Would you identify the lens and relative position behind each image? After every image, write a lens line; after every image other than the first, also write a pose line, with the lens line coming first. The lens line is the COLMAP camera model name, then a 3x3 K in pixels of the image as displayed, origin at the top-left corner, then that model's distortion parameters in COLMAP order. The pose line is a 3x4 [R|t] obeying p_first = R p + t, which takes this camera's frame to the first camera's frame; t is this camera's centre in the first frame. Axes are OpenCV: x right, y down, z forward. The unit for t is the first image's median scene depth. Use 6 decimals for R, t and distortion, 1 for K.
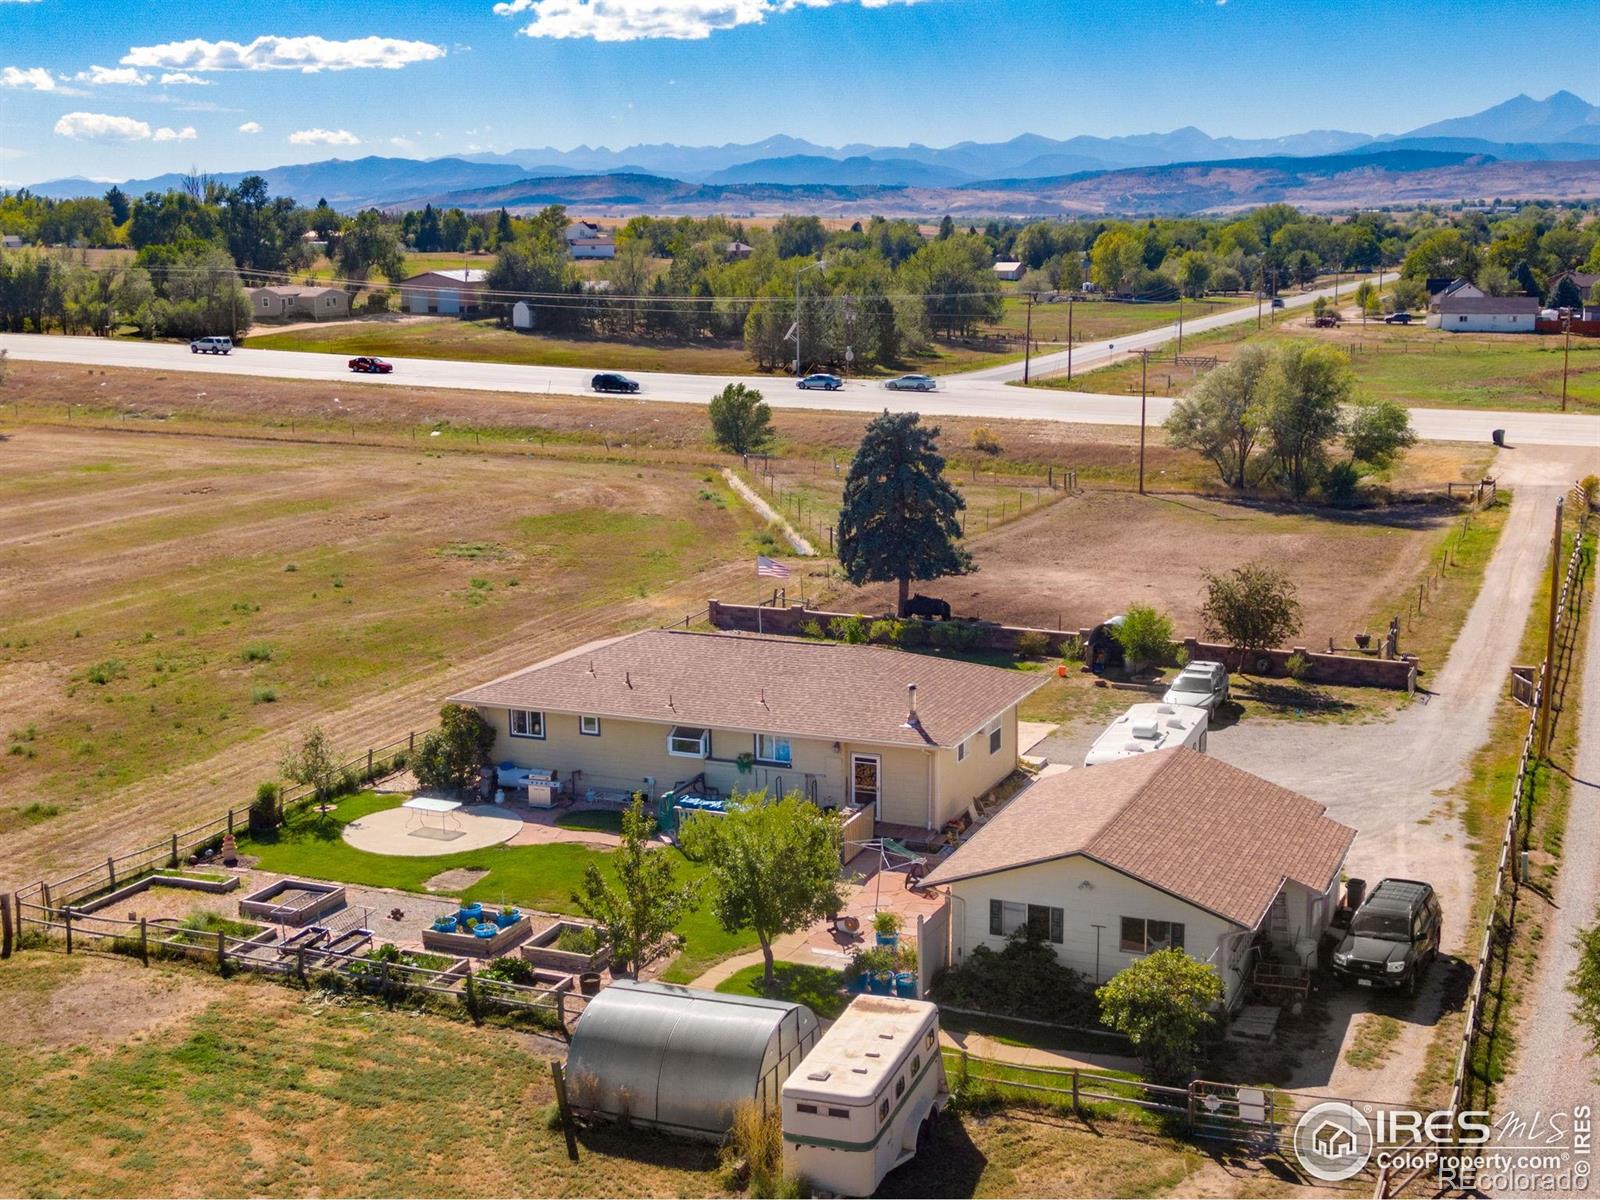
lens RADIAL K [[2019.7, 0, 821.8], [0, 2019.7, 600.3], [0, 0, 1]] dist [0.021856, -0.085313]
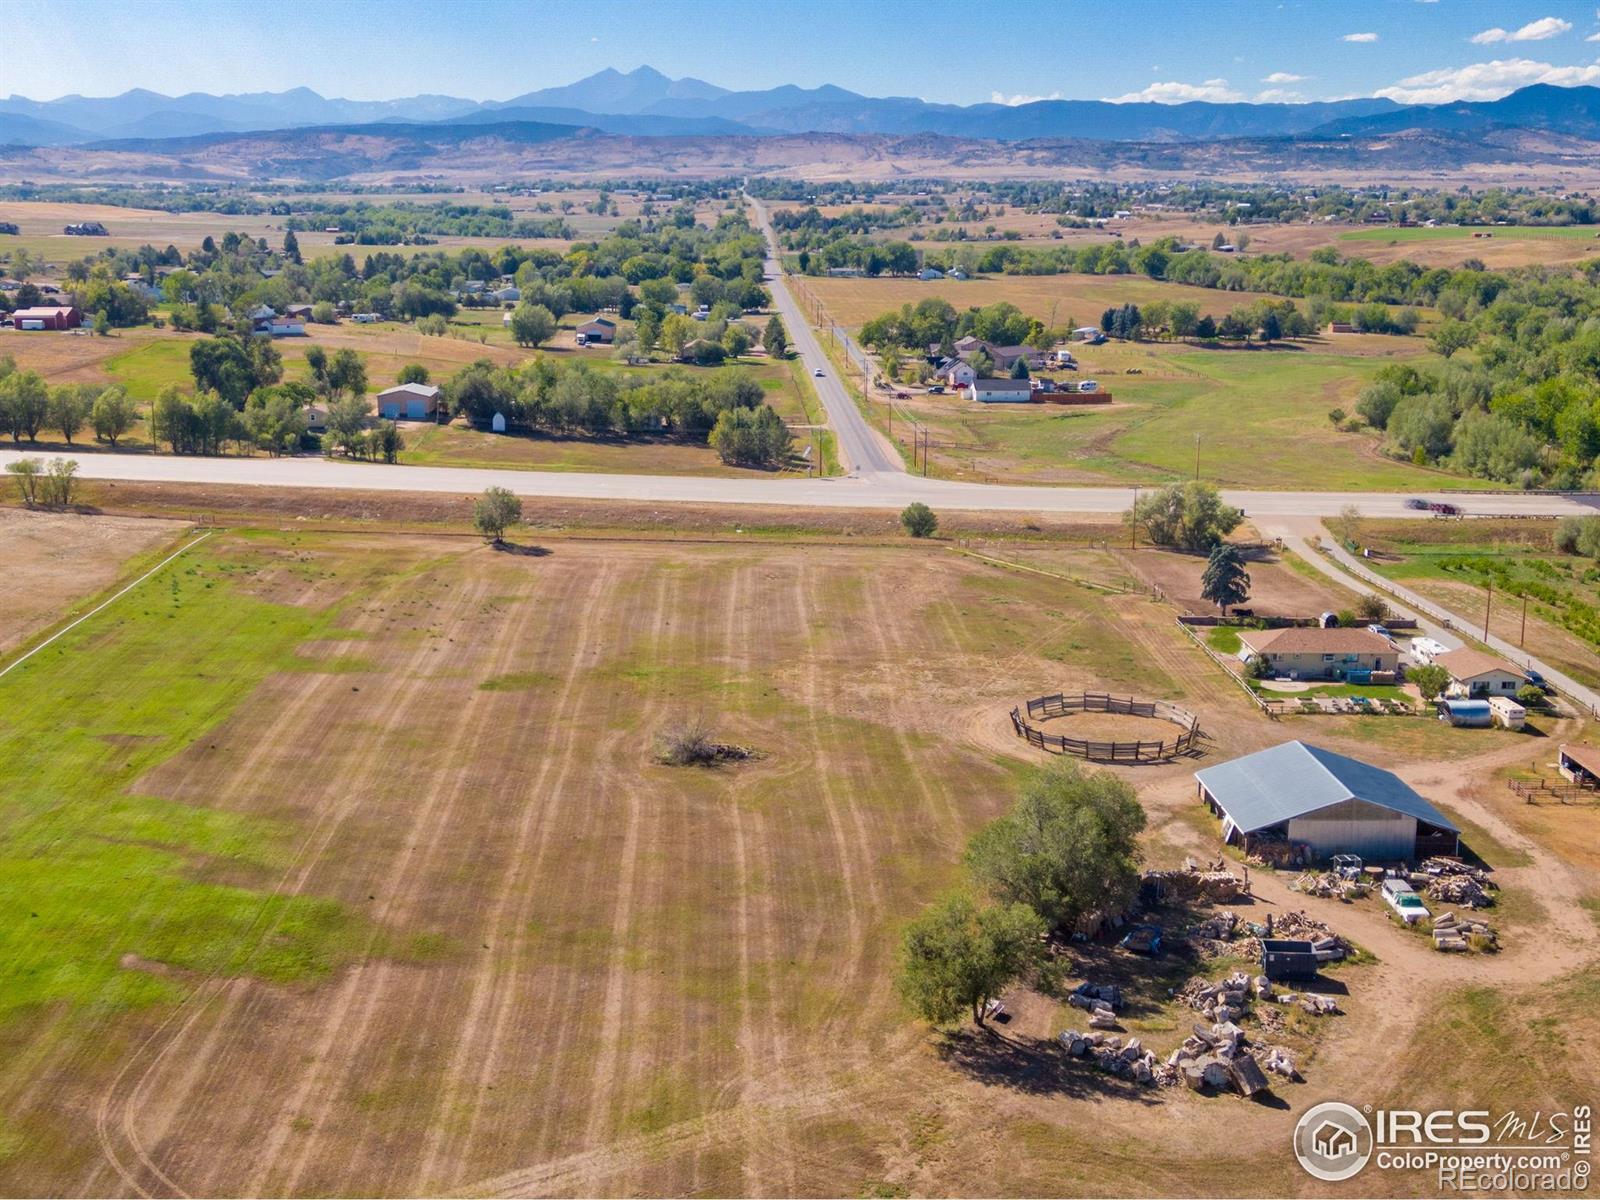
lens RADIAL K [[1939.0, 0, 800.0], [0, 1939.0, 600.0], [0, 0, 1]] dist [0.010779, 0.005319]
pose [[0.910720, -0.071446, 0.406798, -2.424533], [0.059545, 0.997348, 0.041859, -0.247283], [-0.408710, -0.013899, 0.912559, -1.893907]]
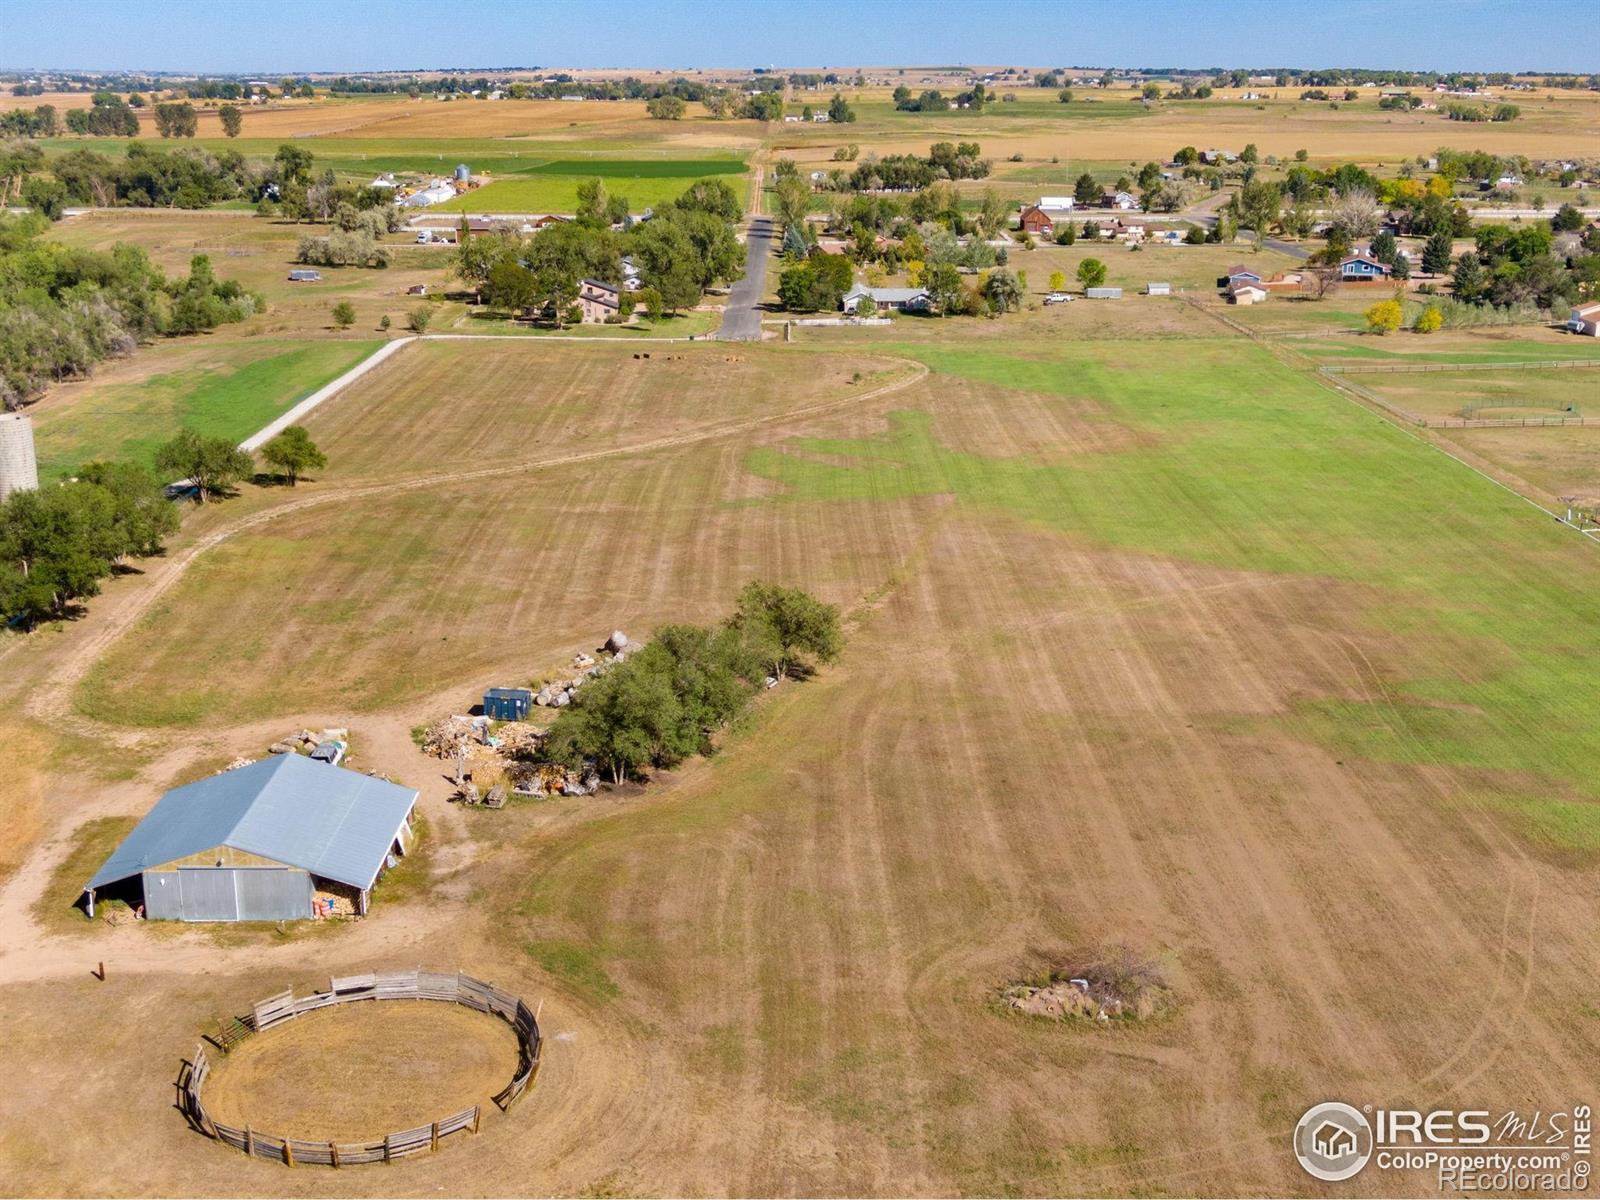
lens RADIAL K [[1896.8, 0, 859.6], [0, 1896.8, 601.5], [0, 0, 1]] dist [0.003931, -0.037636]
pose [[-0.914214, 0.119187, -0.387308, -0.458683], [-0.065875, 0.899344, 0.432250, -1.006261], [0.399842, 0.420683, -0.814342, 2.224385]]
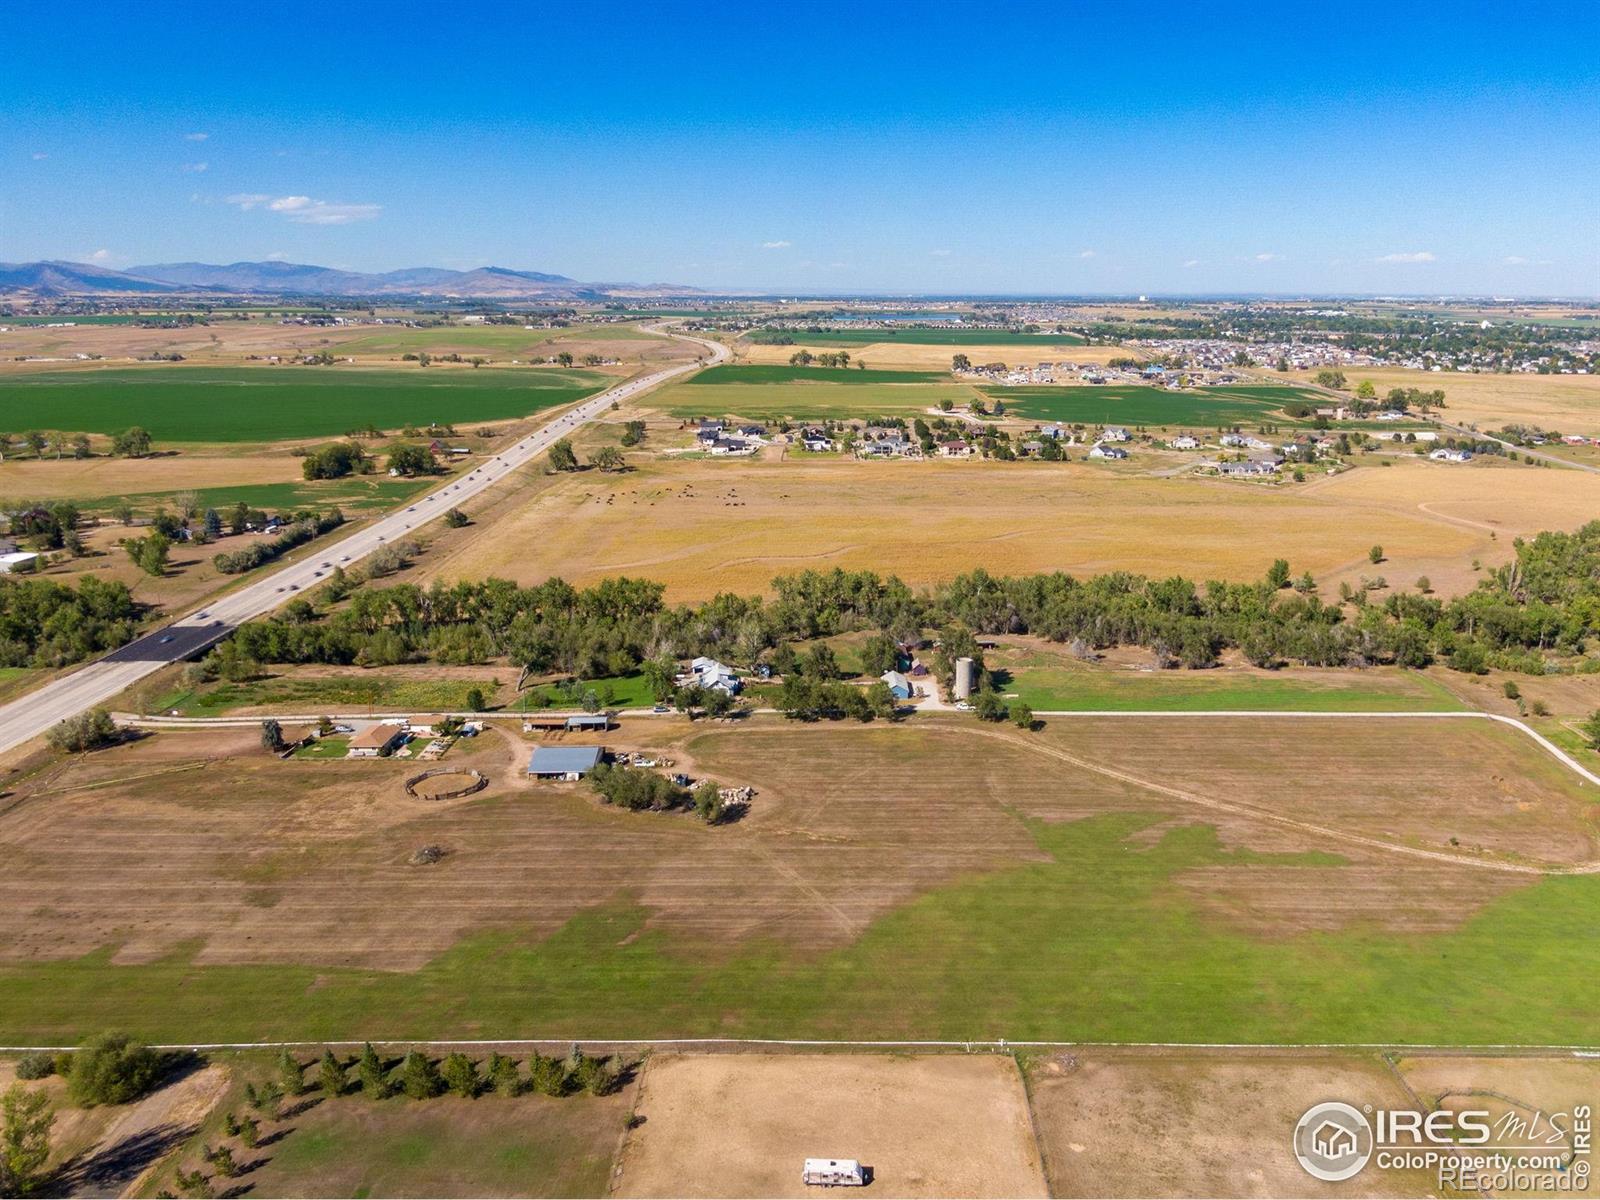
lens RADIAL K [[1250.7, 0, 827.4], [0, 1250.7, 605.9], [0, 0, 1]] dist [0.041068, -0.086693]
pose [[-0.389160, -0.215941, 0.895502, -5.832459], [0.169475, 0.938758, 0.300021, -1.874299], [-0.905446, 0.268521, -0.328731, 0.917186]]
